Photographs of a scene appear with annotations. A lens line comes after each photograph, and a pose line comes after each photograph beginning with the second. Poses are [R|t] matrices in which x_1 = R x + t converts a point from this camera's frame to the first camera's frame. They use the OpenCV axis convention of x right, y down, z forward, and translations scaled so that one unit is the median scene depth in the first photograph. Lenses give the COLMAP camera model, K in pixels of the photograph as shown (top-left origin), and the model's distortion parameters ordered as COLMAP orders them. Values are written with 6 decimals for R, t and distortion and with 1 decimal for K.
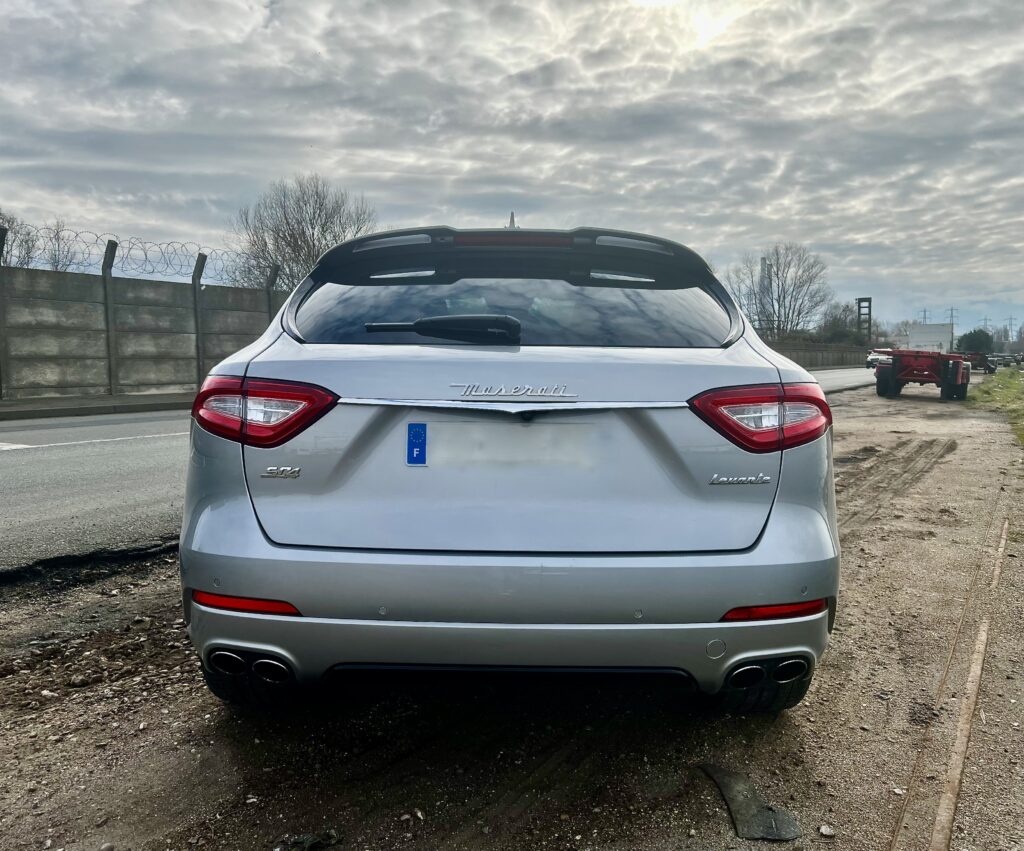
lens RADIAL K [[873.0, 0, 507.1], [0, 873.0, 451.9], [0, 0, 1]] dist [-0.002018, 0.014684]
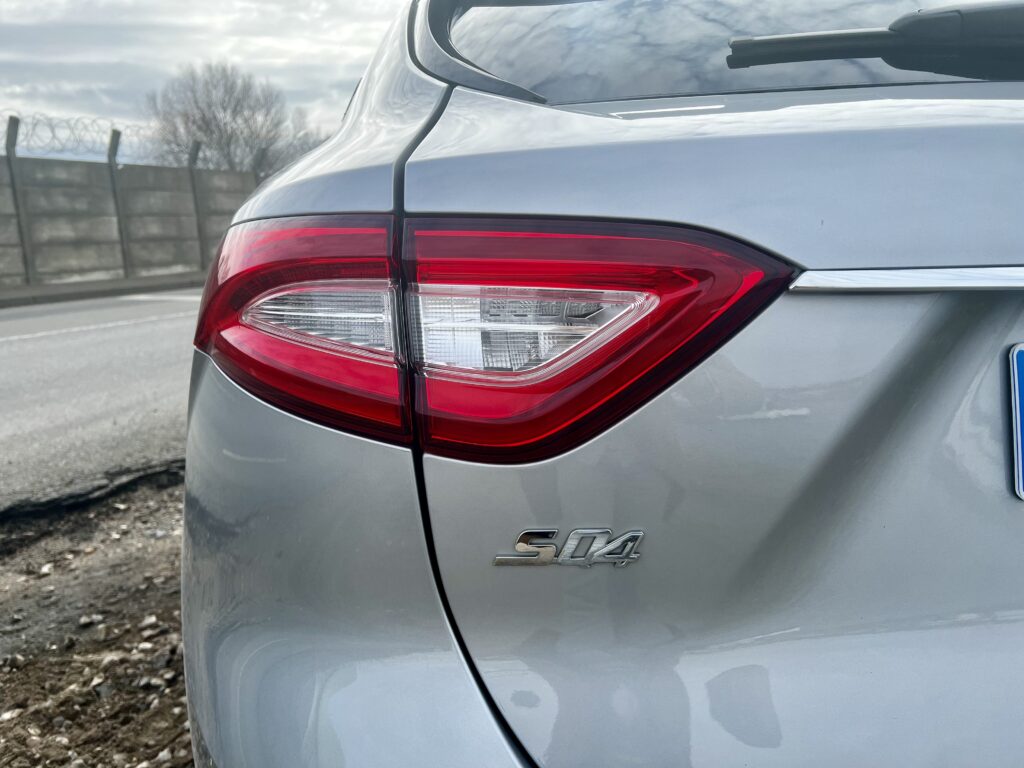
lens RADIAL K [[779.1, 0, 512.2], [0, 779.1, 383.6], [0, 0, 1]] dist [0.021554, -0.032087]
pose [[0.991736, -0.062033, 0.112298, -0.063000], [0.052151, 0.994675, 0.088893, -0.010926], [-0.117215, -0.082302, 0.989690, 0.156754]]
